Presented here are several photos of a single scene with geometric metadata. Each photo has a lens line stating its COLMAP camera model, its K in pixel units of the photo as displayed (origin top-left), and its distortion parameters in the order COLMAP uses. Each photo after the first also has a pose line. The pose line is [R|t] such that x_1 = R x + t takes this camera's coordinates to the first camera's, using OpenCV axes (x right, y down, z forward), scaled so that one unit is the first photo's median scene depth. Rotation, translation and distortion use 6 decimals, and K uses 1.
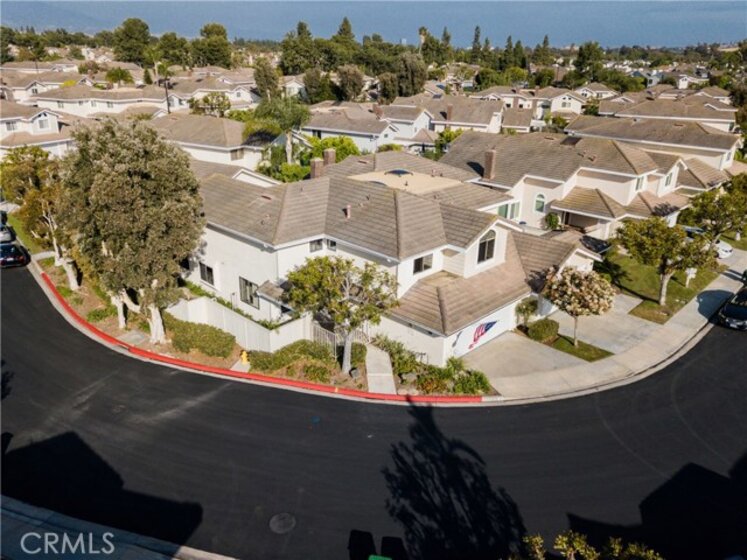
lens RADIAL K [[556.1, 0, 374.3], [0, 556.1, 284.0], [0, 0, 1]] dist [0.016409, 0.004651]
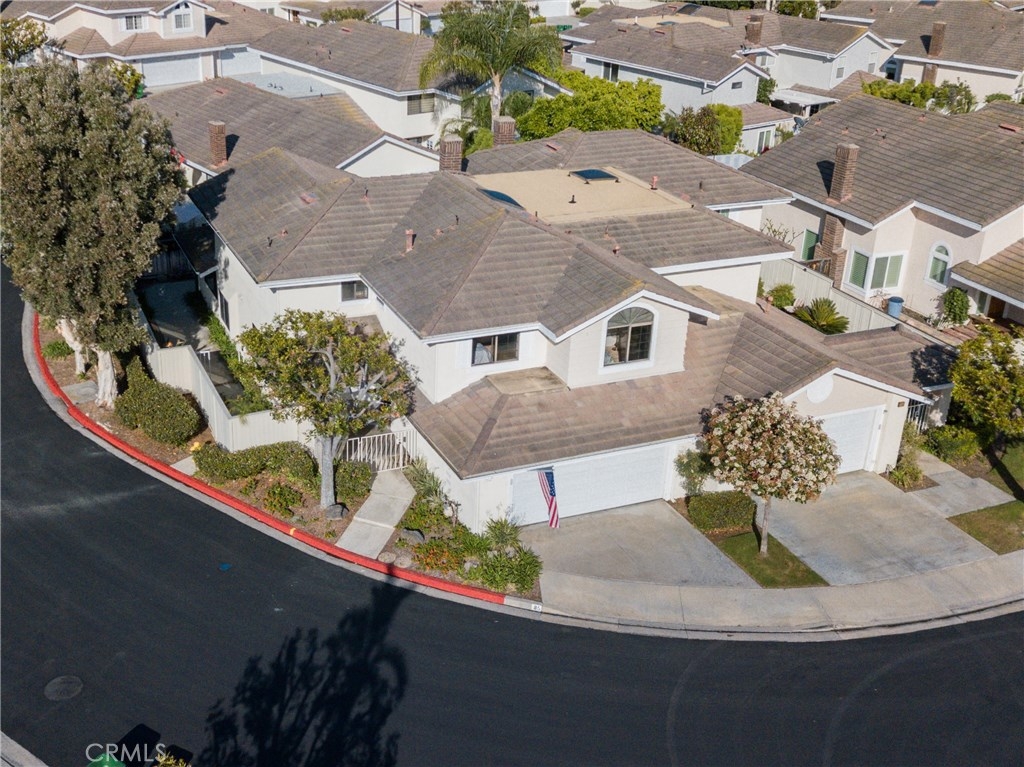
lens RADIAL K [[1176.9, 0, 512.0], [0, 1176.9, 379.1], [0, 0, 1]] dist [0.028283, 0.000000]
pose [[0.920890, 0.166303, -0.352568, 0.507420], [-0.156279, 0.986071, 0.056926, -0.074389], [0.357124, 0.002676, 0.934053, -0.108118]]
